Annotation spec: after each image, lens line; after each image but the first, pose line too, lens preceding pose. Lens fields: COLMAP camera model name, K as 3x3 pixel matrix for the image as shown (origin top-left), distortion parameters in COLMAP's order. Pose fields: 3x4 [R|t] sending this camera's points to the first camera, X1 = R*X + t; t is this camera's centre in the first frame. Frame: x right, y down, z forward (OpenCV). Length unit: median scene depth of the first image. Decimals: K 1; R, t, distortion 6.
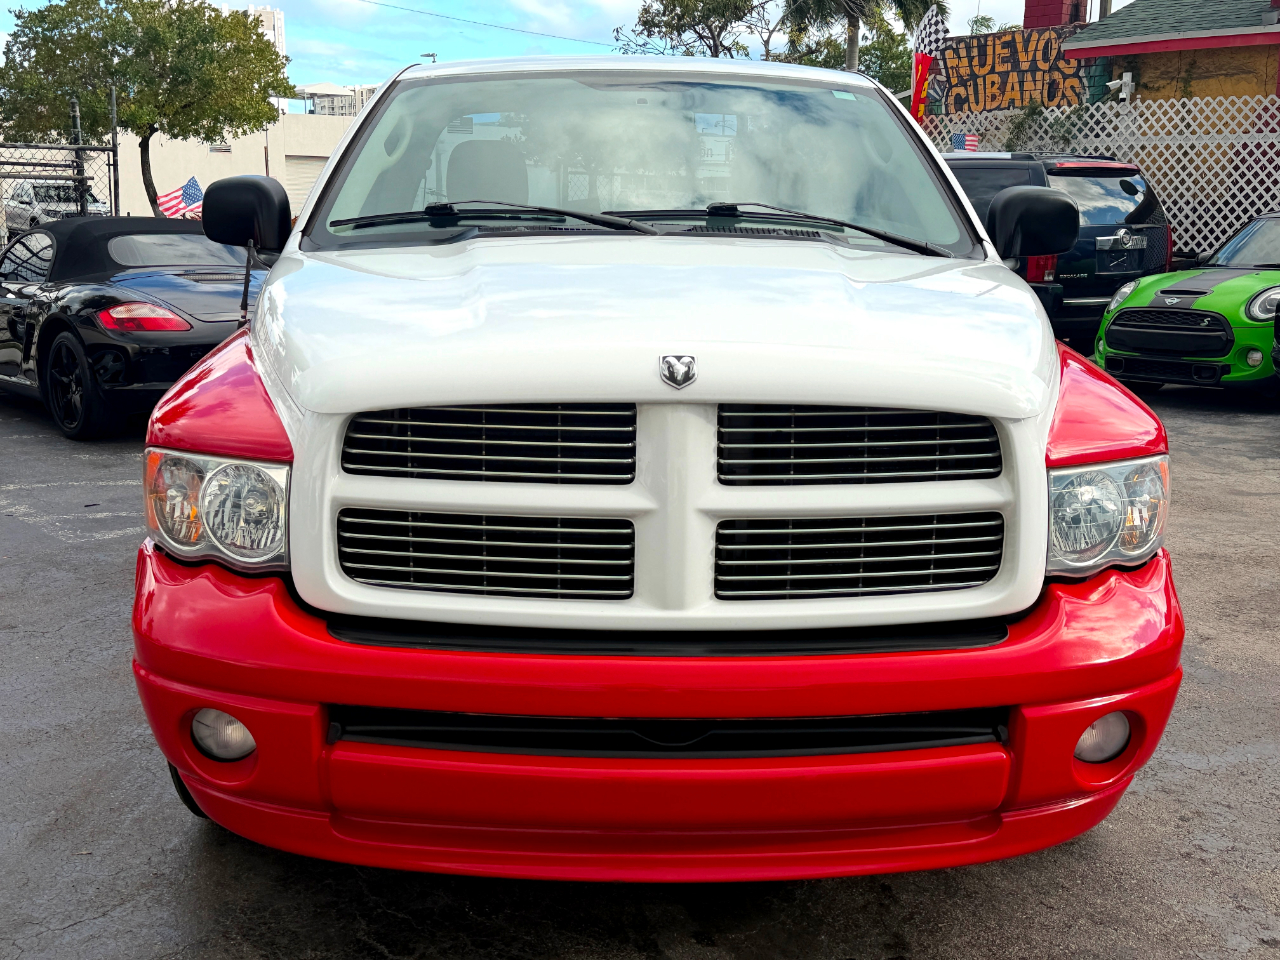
lens RADIAL K [[1471.1, 0, 640.0], [0, 1471.1, 480.0], [0, 0, 1]] dist [0.086194, -0.029625]
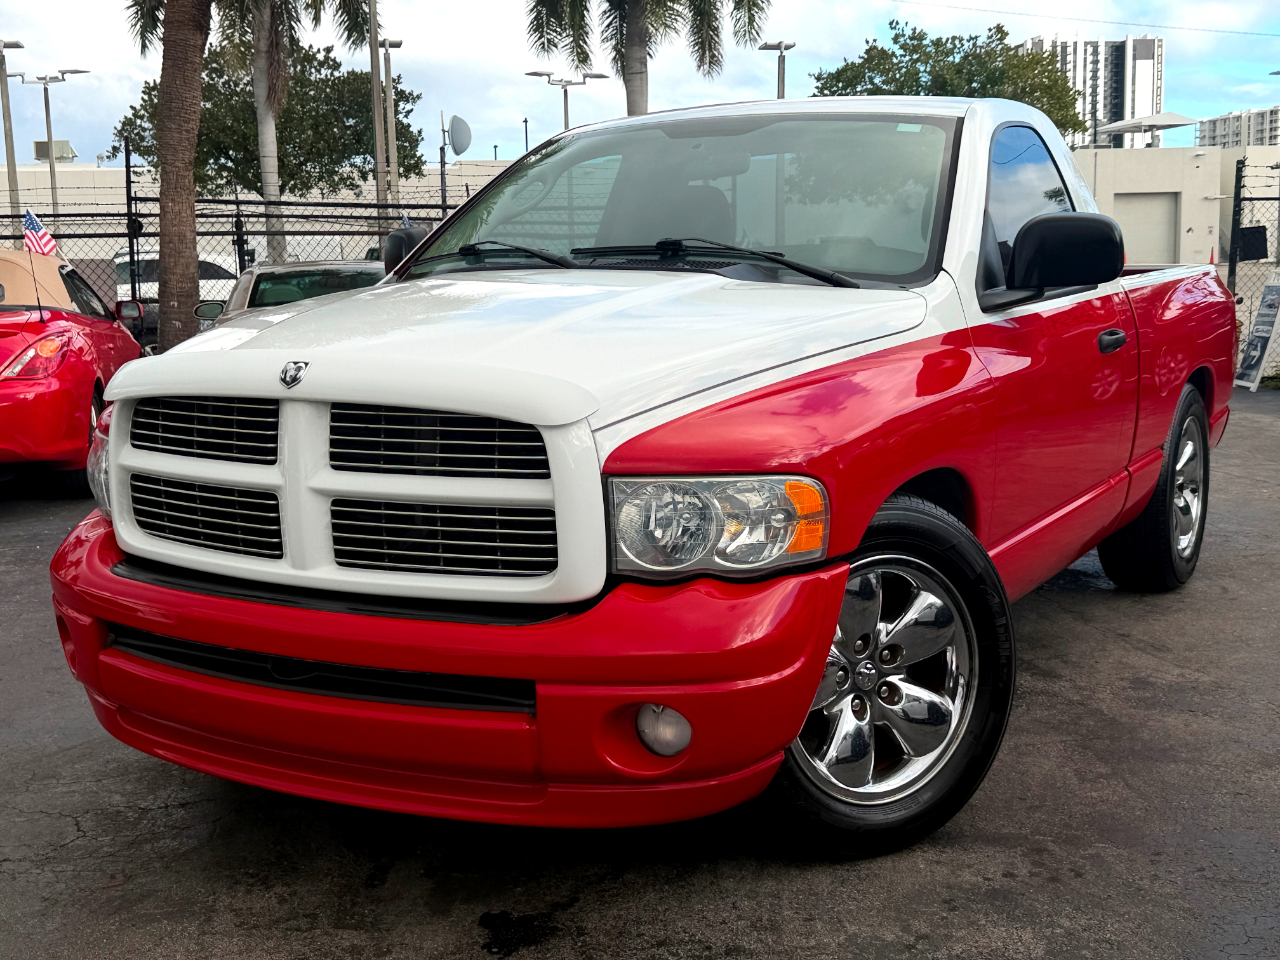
lens RADIAL K [[1587.2, 0, 640.0], [0, 1587.2, 480.0], [0, 0, 1]] dist [0.203023, -0.493205]
pose [[0.851203, 0.055356, -0.521909, 0.927461], [-0.076790, 0.996856, -0.019510, 0.017663], [0.519188, 0.056685, 0.852778, 0.005448]]
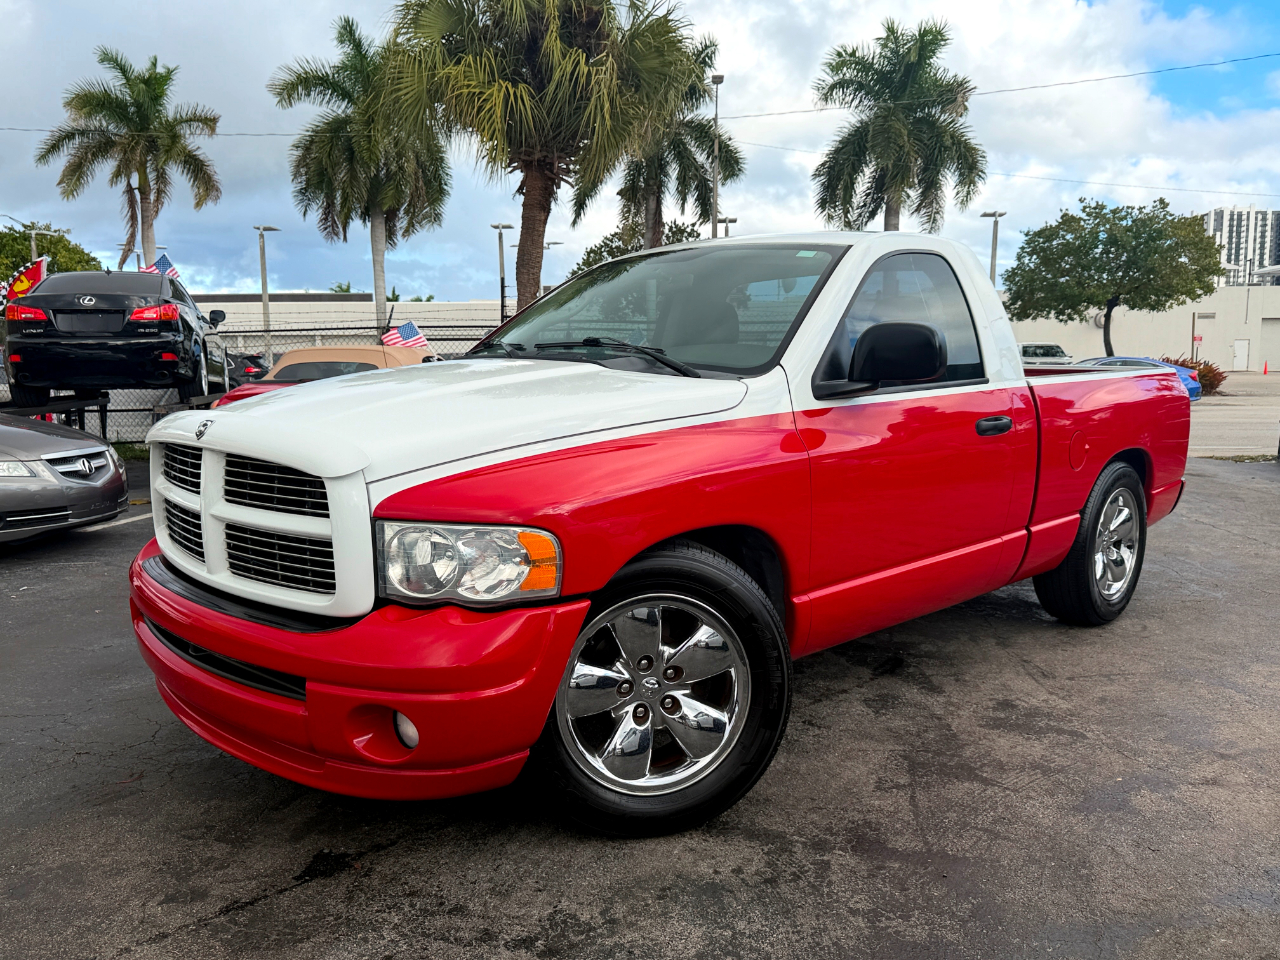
lens RADIAL K [[1018.5, 0, 635.5], [0, 1018.5, 474.6], [0, 0, 1]] dist [0.037316, -0.051380]
pose [[0.676820, 0.079518, -0.731841, 1.153025], [-0.131110, 0.991275, -0.013547, -0.068341], [0.724379, 0.105120, 0.681341, 0.530330]]
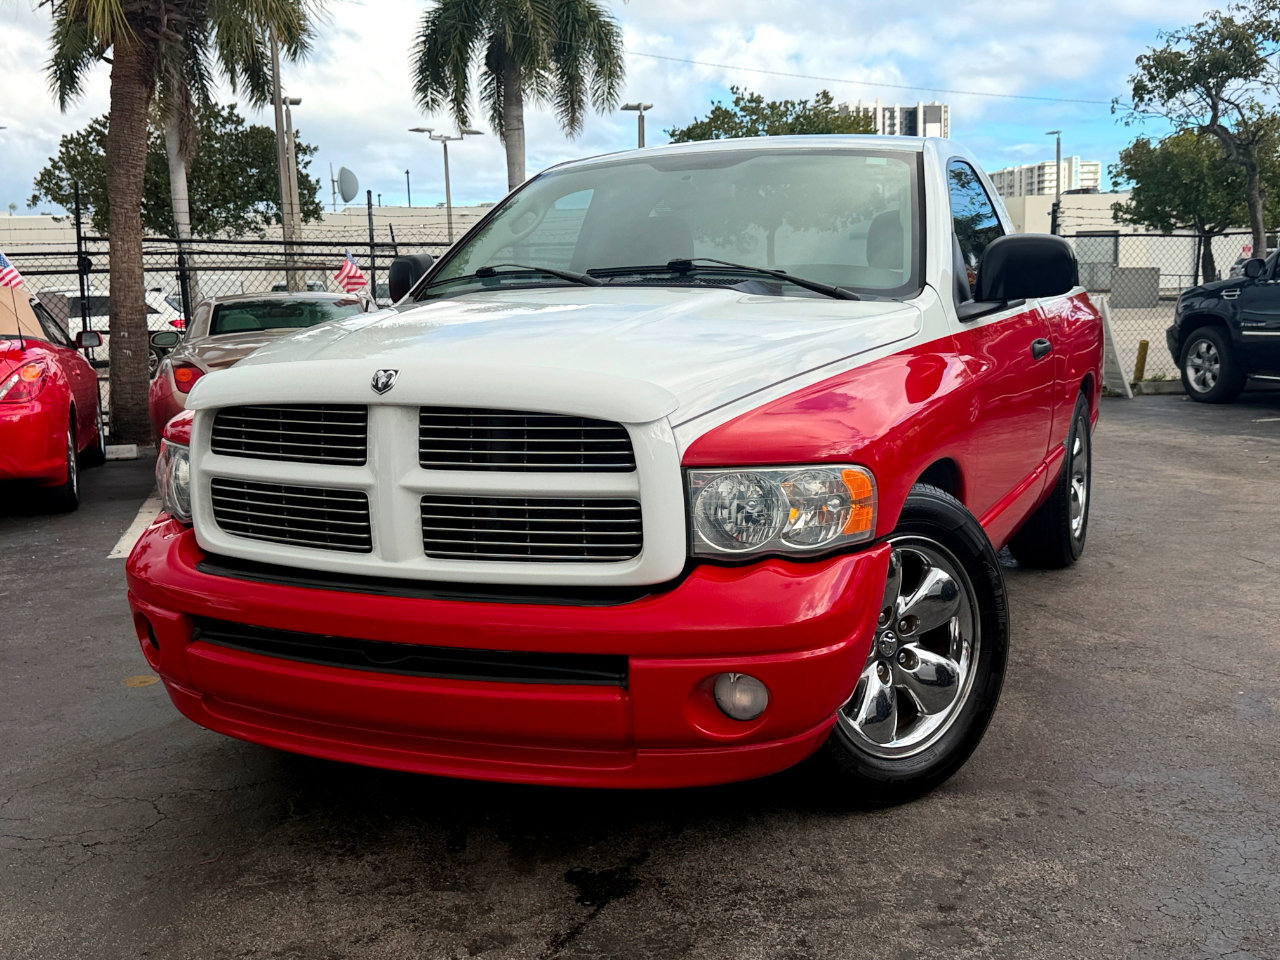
lens RADIAL K [[1391.7, 0, 647.3], [0, 1391.7, 491.1], [0, 0, 1]] dist [0.186492, -0.429080]
pose [[0.899689, 0.036479, -0.435004, 0.755392], [-0.052425, 0.998319, -0.024709, 0.042480], [0.433371, 0.045035, 0.900090, -0.039388]]
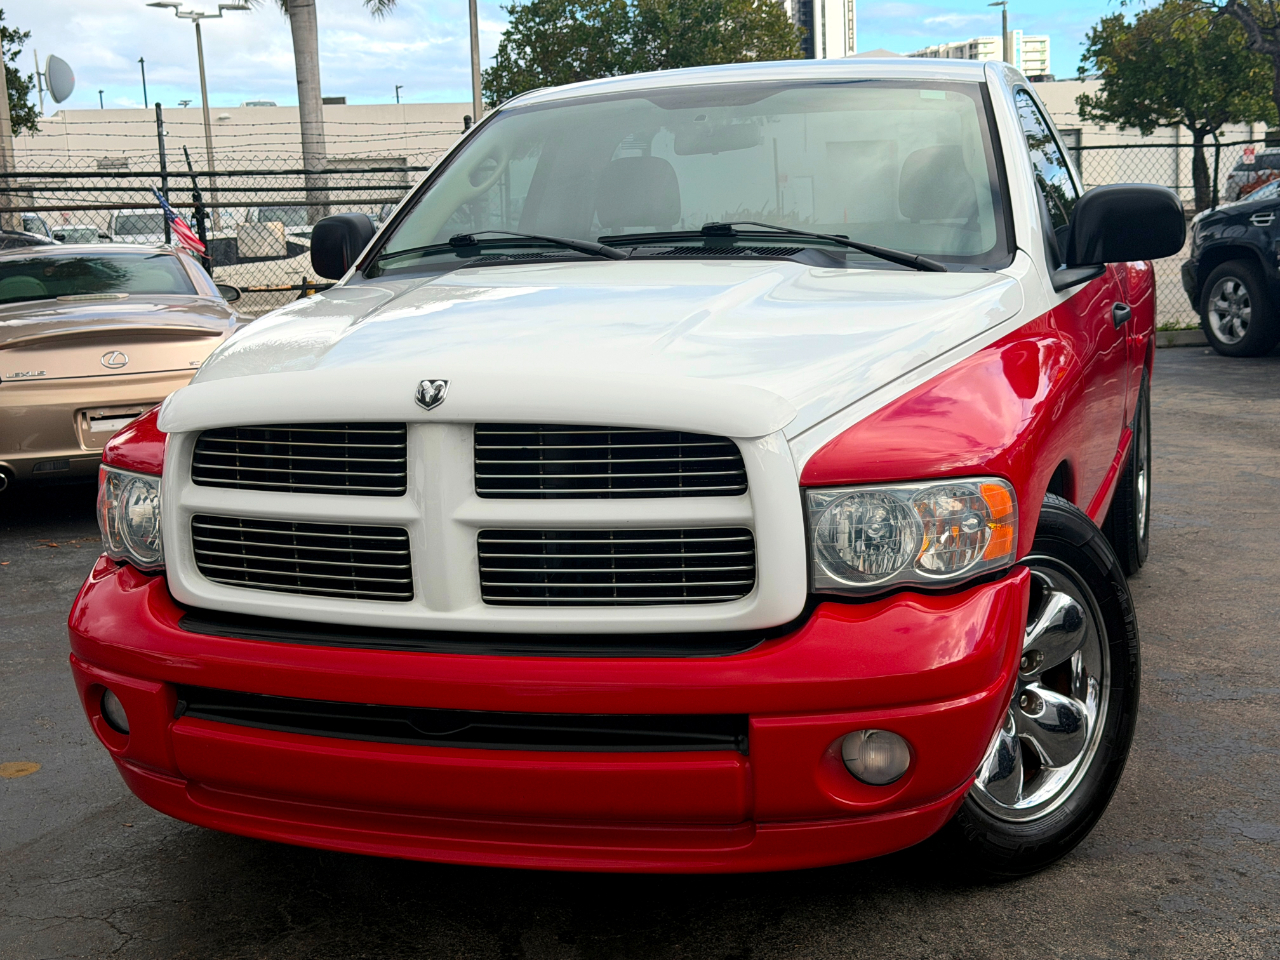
lens RADIAL K [[1864.4, 0, 638.7], [0, 1864.4, 482.1], [0, 0, 1]] dist [0.126004, -0.122351]
pose [[0.935964, 0.008022, -0.352005, 0.630387], [-0.018507, 0.999479, -0.026431, 0.025393], [0.351609, 0.031253, 0.935625, -0.246044]]
